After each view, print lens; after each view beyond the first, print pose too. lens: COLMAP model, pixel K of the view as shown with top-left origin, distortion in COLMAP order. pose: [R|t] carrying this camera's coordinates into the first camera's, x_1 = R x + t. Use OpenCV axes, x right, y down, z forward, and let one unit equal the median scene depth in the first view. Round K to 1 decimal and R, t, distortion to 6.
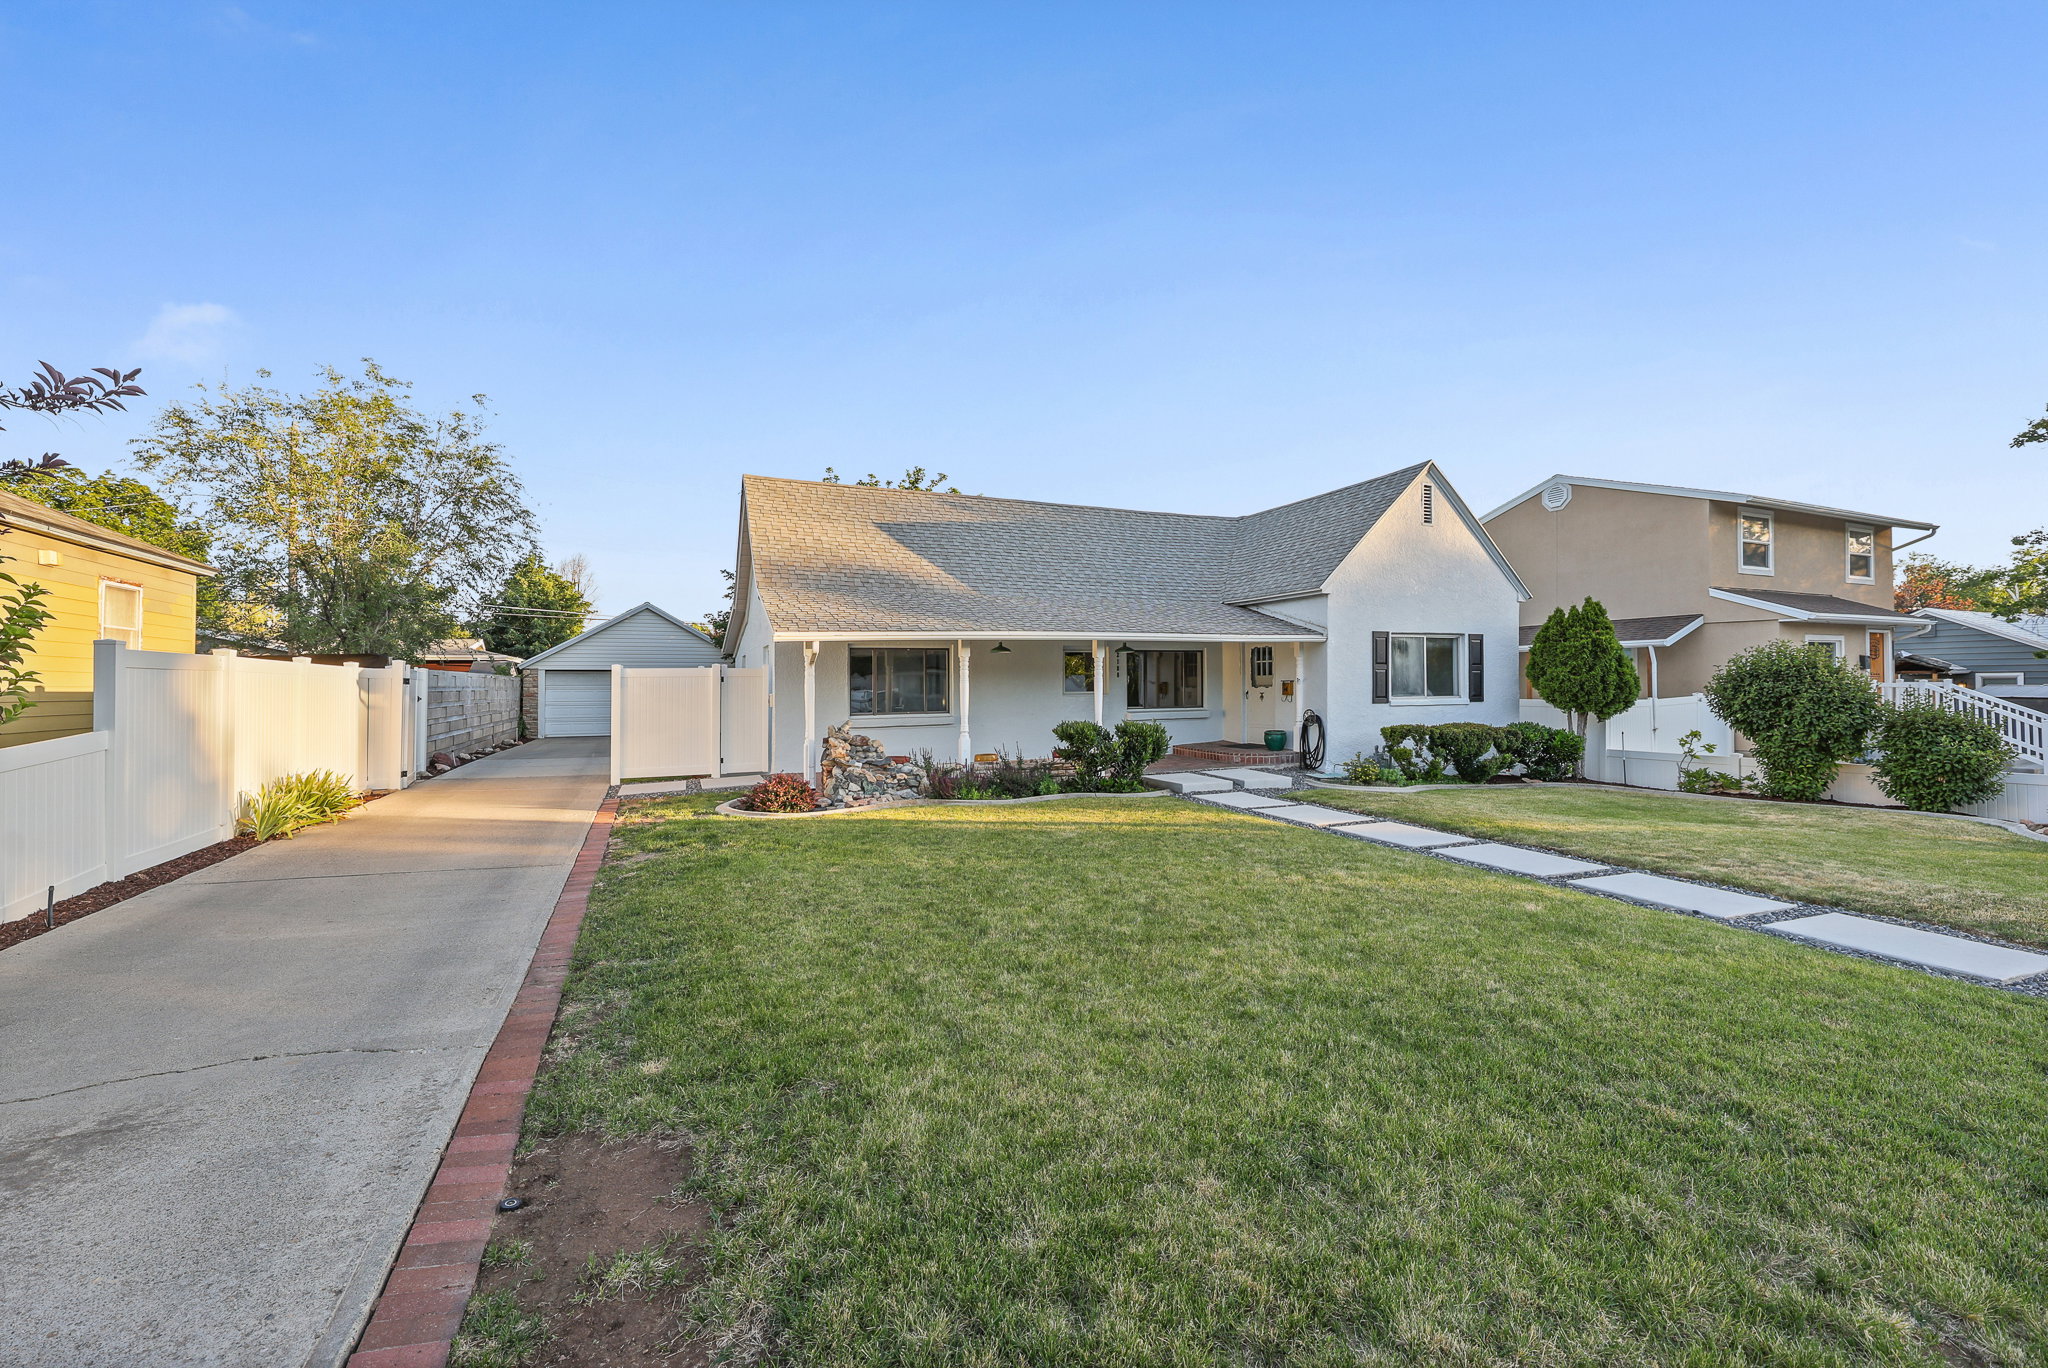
lens RADIAL K [[846.4, 0, 1030.2], [0, 846.4, 706.1], [0, 0, 1]] dist [0.000766, 0.000023]
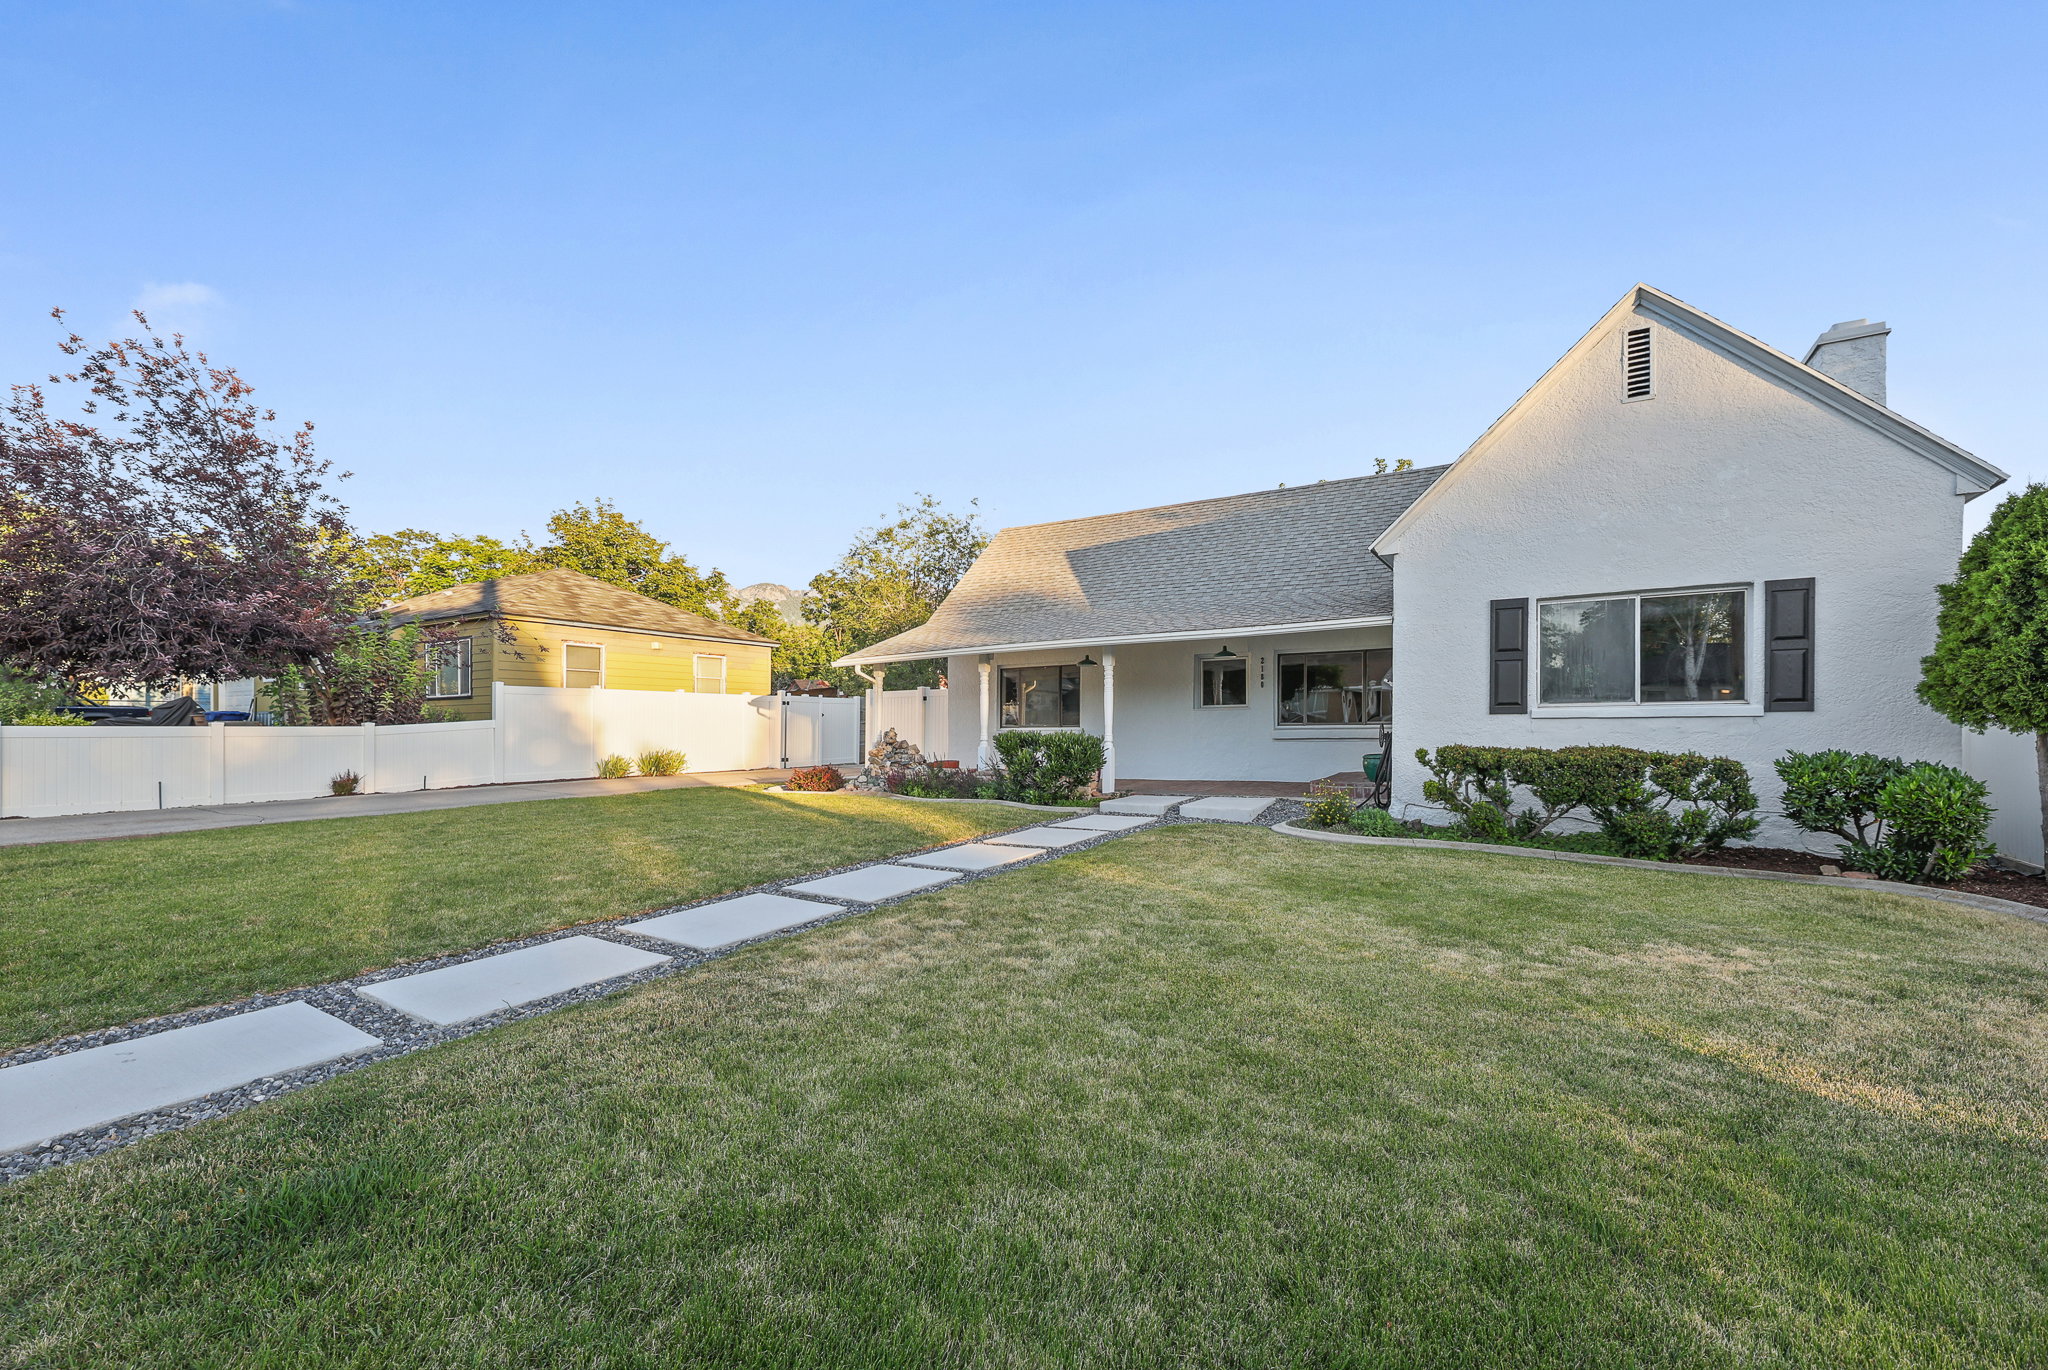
lens RADIAL K [[846.4, 0, 1030.2], [0, 846.4, 707.1], [0, 0, 1]] dist [0.000766, 0.000023]
pose [[0.538343, -0.002727, -0.842721, 0.721465], [-0.000452, 0.999994, -0.003525, -0.006074], [0.842726, 0.002278, 0.538339, 0.352286]]
